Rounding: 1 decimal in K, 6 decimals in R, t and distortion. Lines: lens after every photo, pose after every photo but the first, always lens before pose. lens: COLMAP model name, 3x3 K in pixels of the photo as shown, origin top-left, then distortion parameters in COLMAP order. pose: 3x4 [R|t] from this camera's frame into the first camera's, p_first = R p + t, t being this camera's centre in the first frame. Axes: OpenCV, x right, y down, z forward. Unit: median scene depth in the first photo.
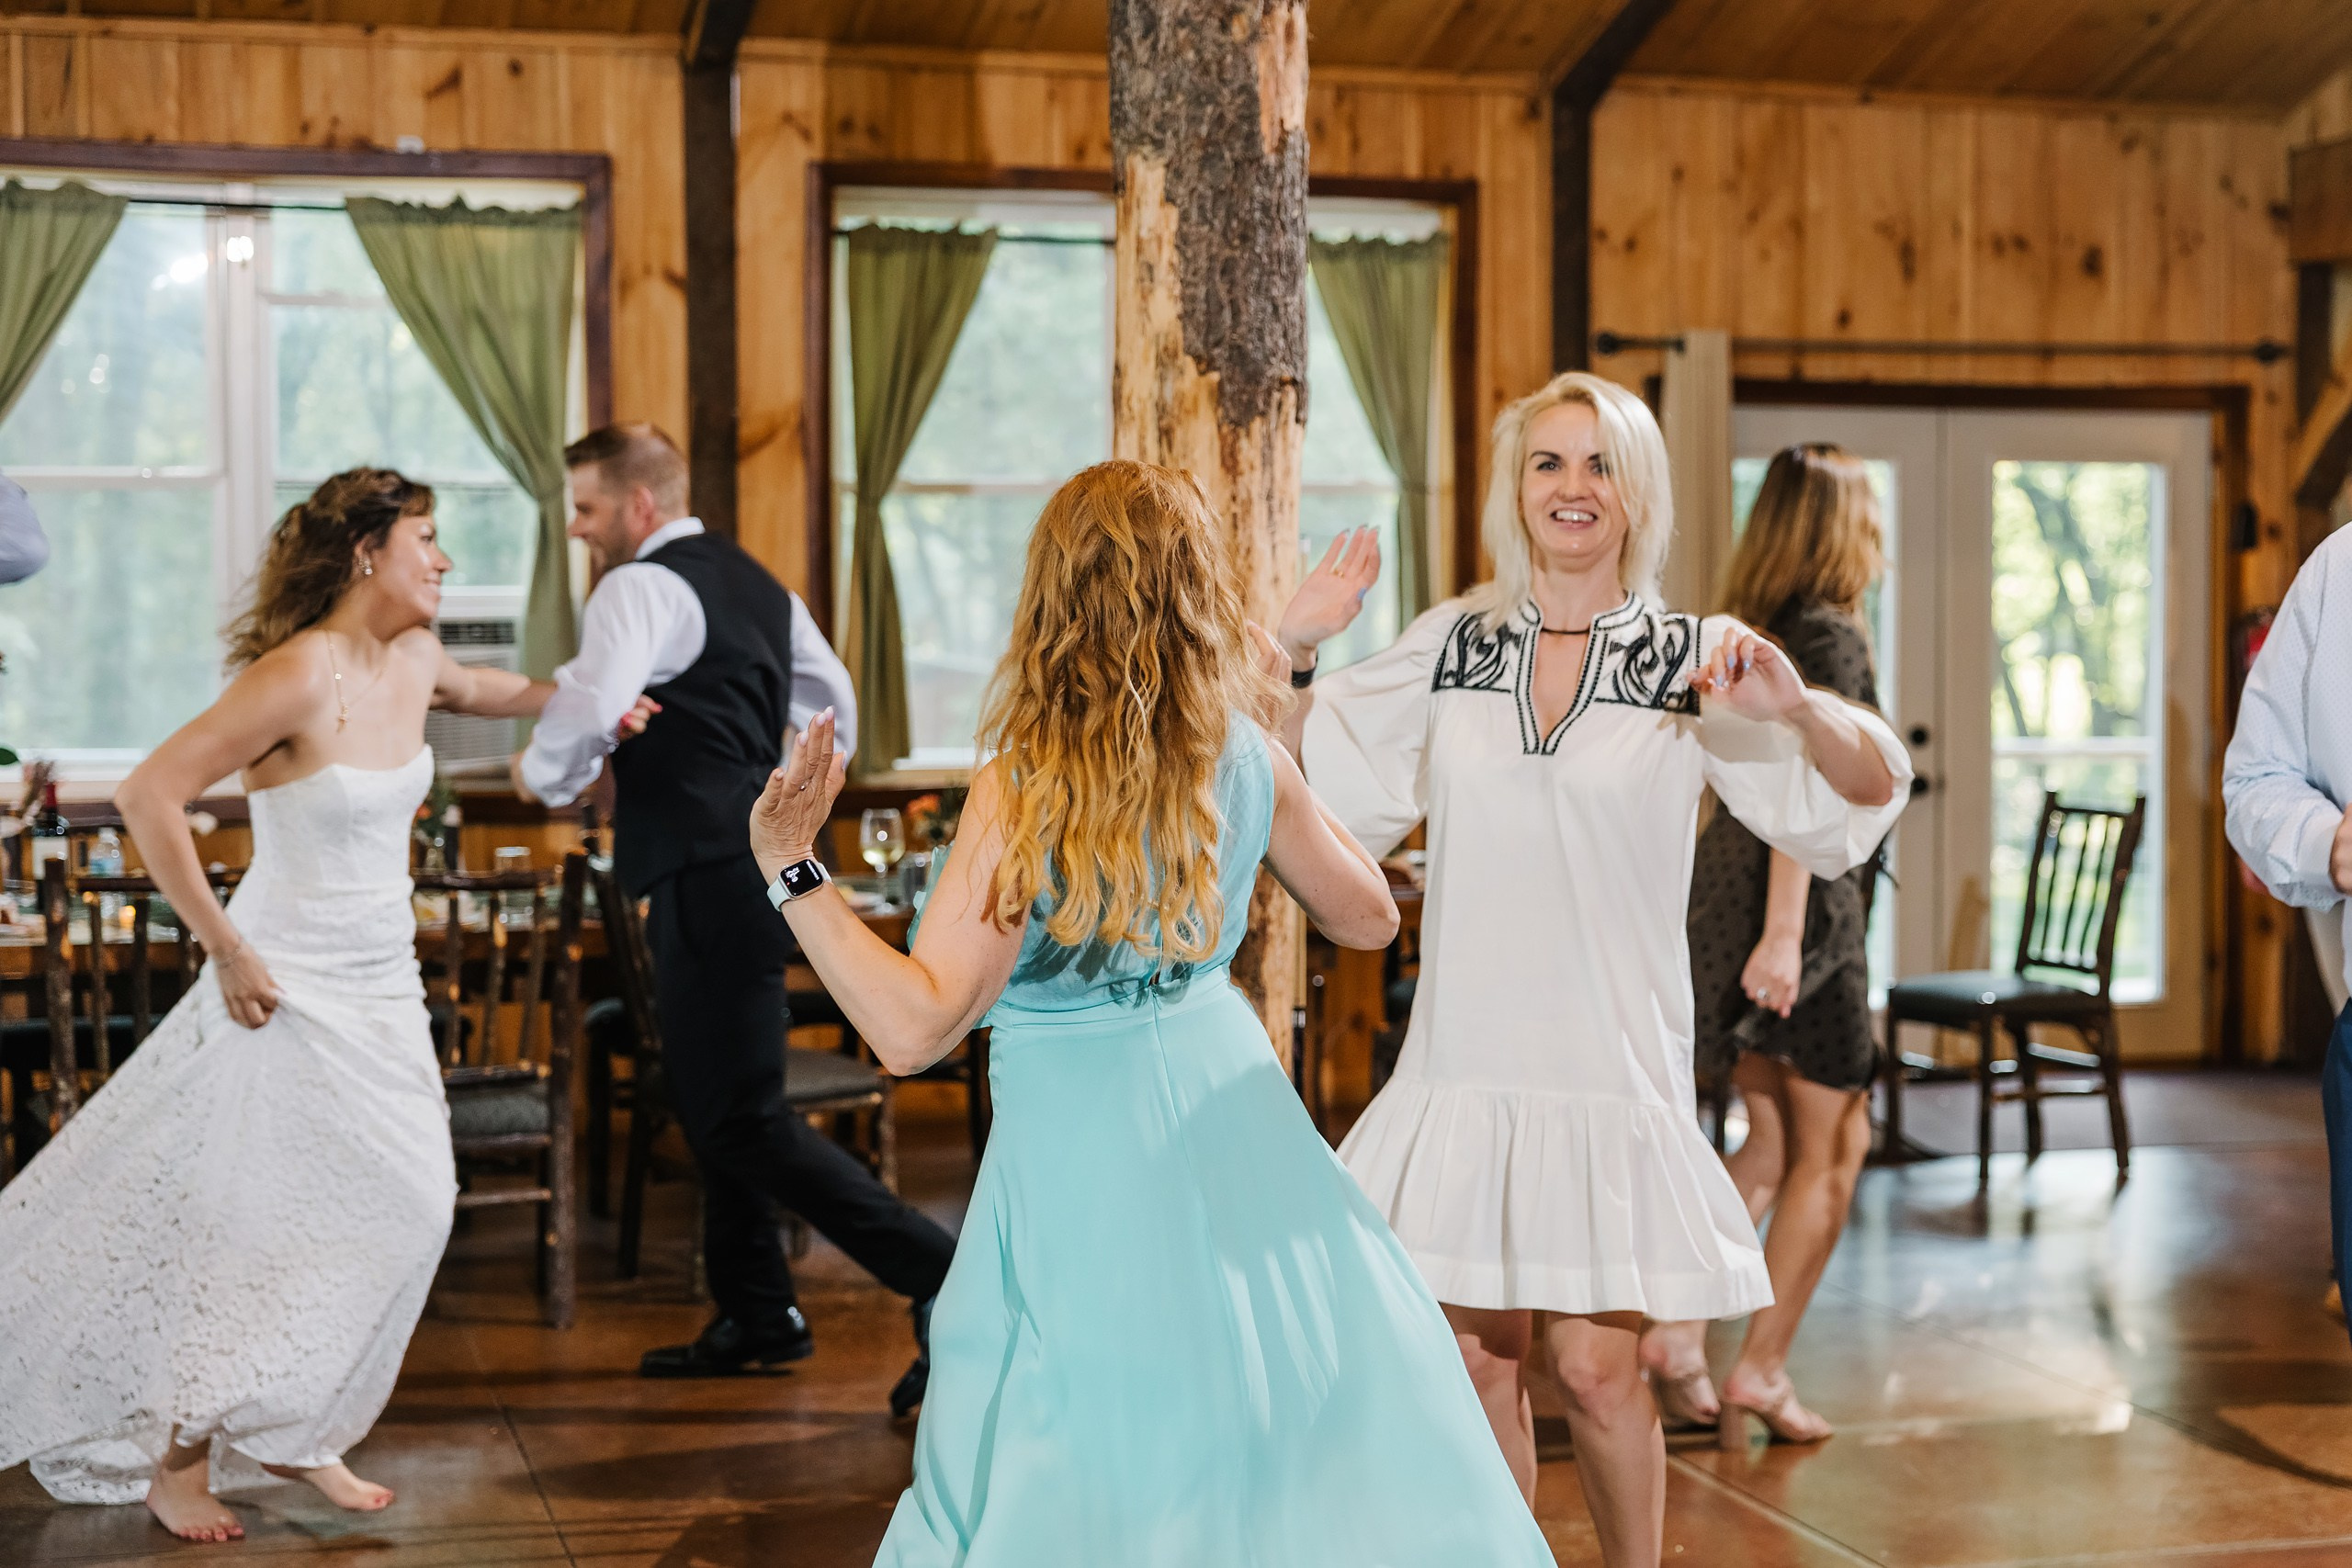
lens RADIAL K [[3770.7, 0, 1257.8], [0, 3770.7, 806.7], [0, 0, 1]] dist [0.011034, 0.000000]
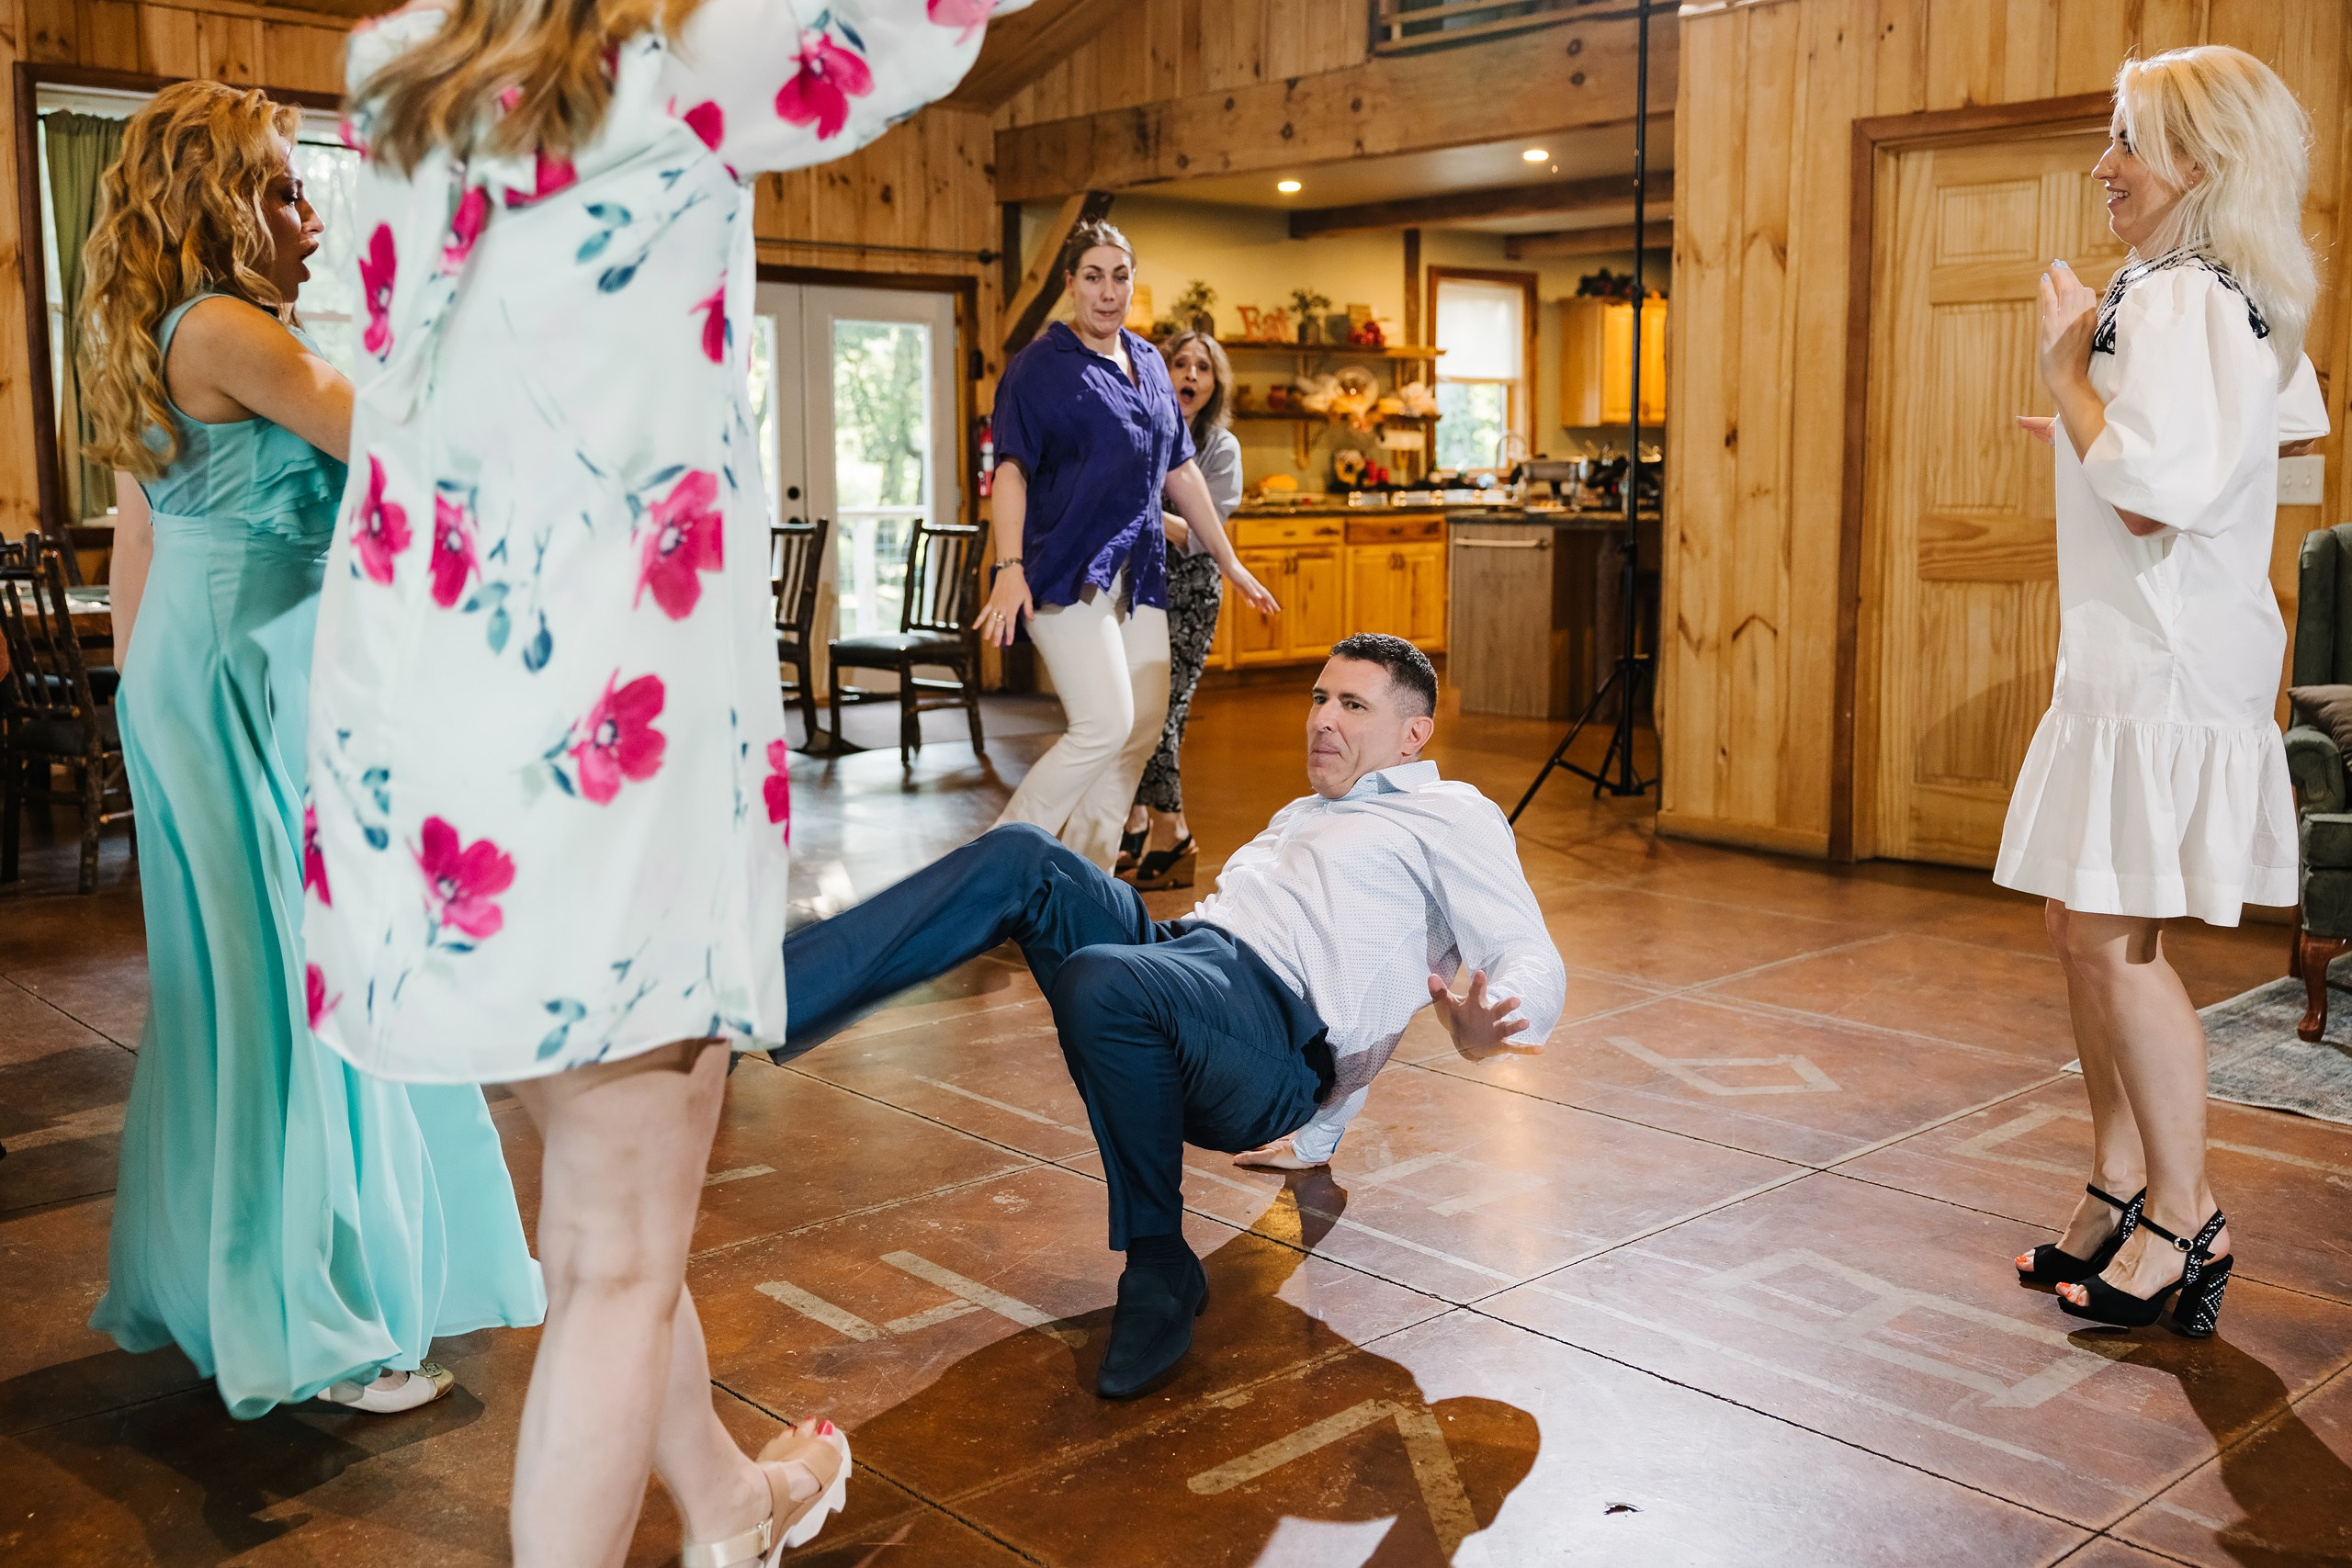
lens RADIAL K [[2238.1, 0, 1146.9], [0, 2238.1, 787.4], [0, 0, 1]] dist [-0.006704, 0.000000]
pose [[0.902467, -0.059165, 0.426676, -0.110939], [0.018708, 0.994971, 0.098398, 0.016514], [-0.430352, -0.080818, 0.899036, 0.088826]]
